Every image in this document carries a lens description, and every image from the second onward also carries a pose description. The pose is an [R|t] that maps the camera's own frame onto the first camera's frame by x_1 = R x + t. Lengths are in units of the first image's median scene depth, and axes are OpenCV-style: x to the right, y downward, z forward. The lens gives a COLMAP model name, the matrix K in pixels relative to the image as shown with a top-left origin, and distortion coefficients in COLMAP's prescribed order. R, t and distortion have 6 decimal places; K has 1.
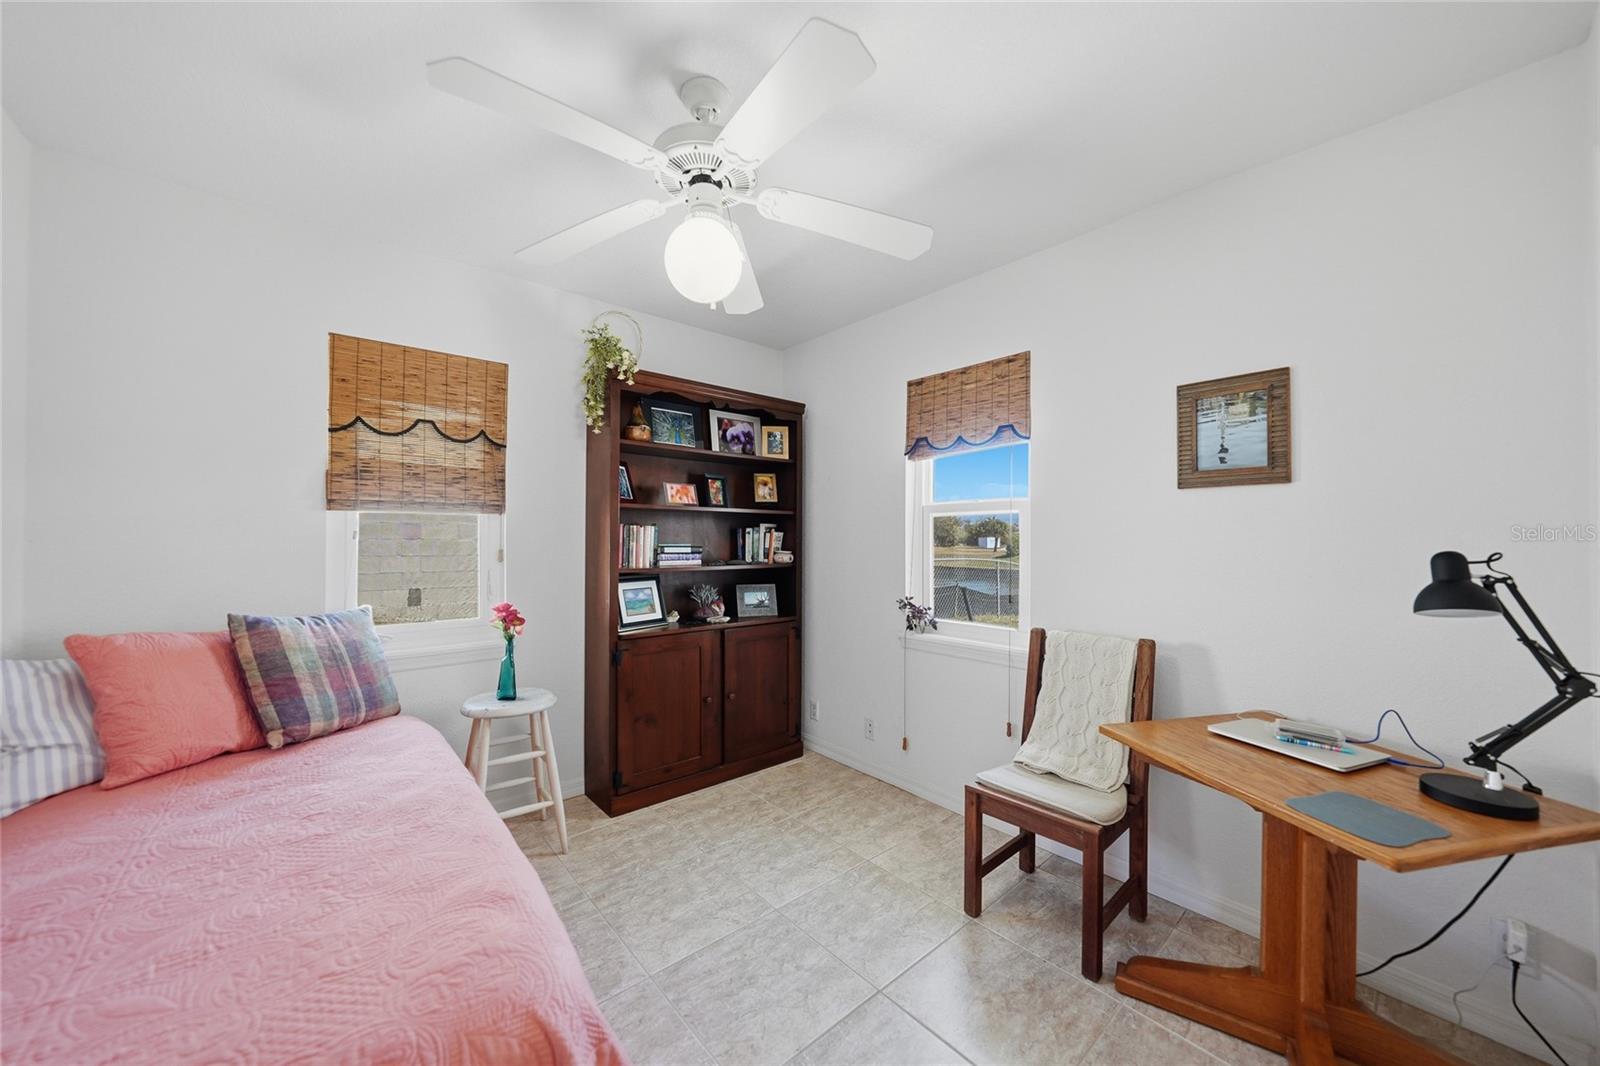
lens RADIAL K [[567.7, 0, 801.7], [0, 567.7, 527.4], [0, 0, 1]] dist [-0.030087, 0.007594]
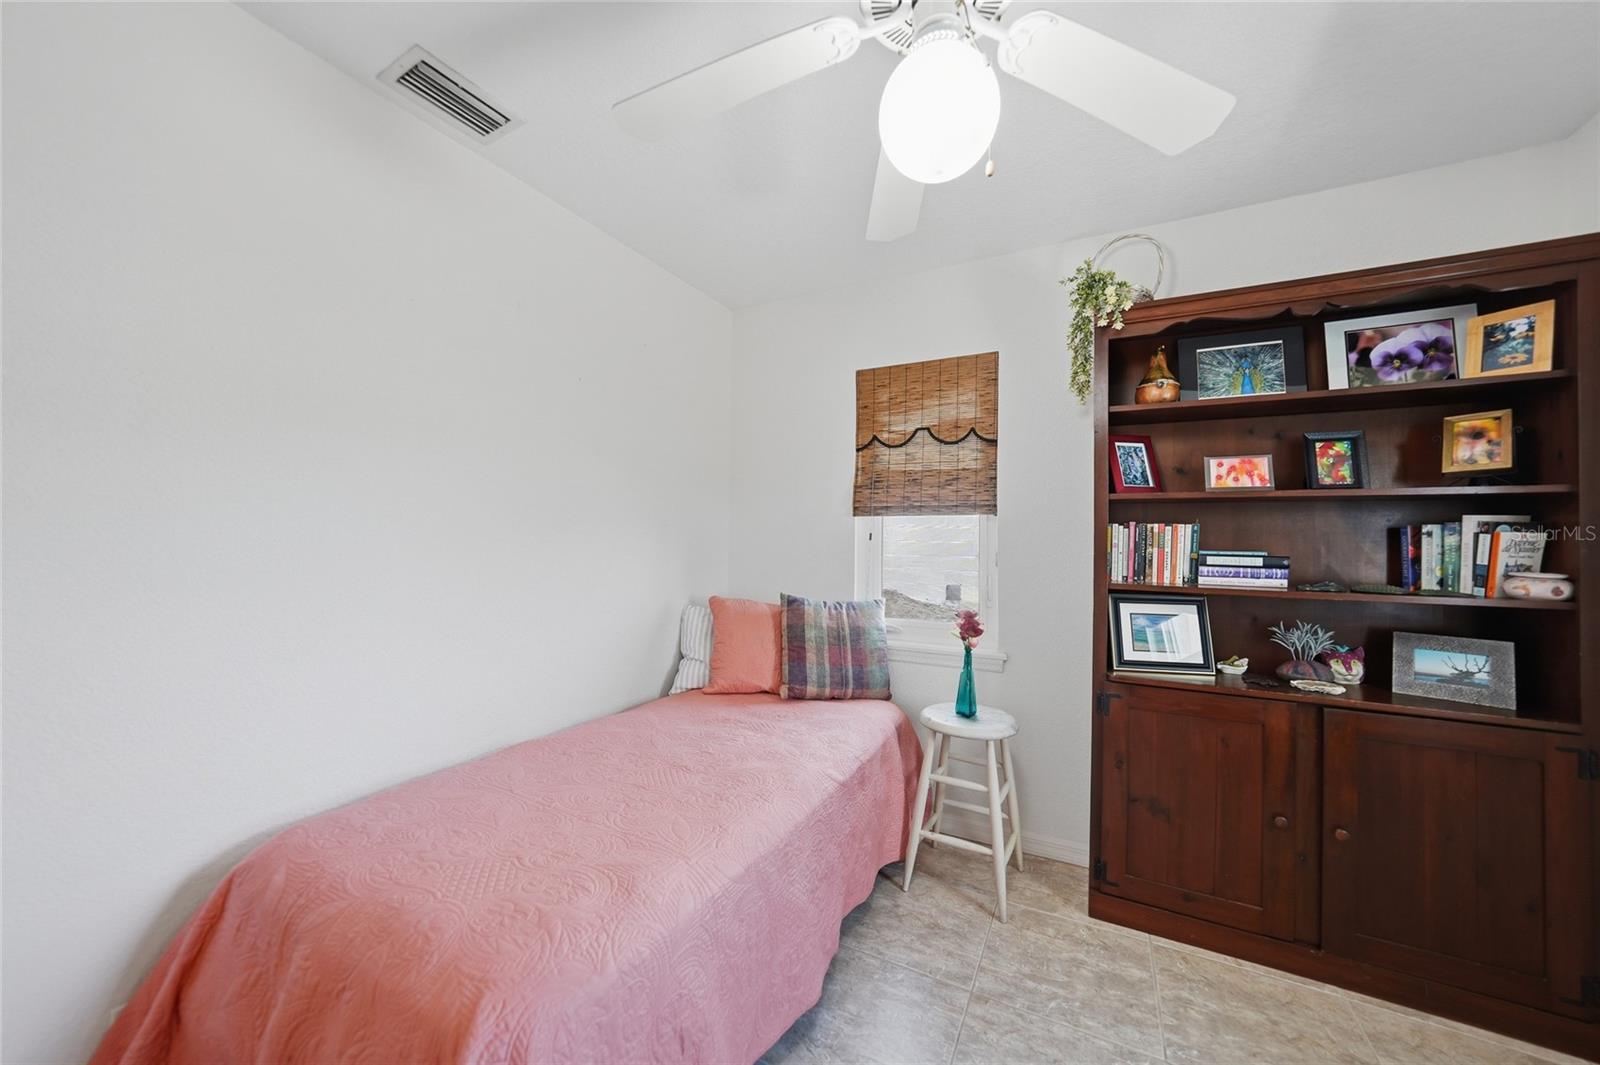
lens RADIAL K [[567.7, 0, 801.7], [0, 567.7, 526.9], [0, 0, 1]] dist [-0.030087, 0.007594]
pose [[0.361010, -0.017658, -0.932395, 0.193614], [0.006189, 0.999844, -0.016540, 0.008977], [0.932542, 0.000201, 0.361063, 0.329798]]
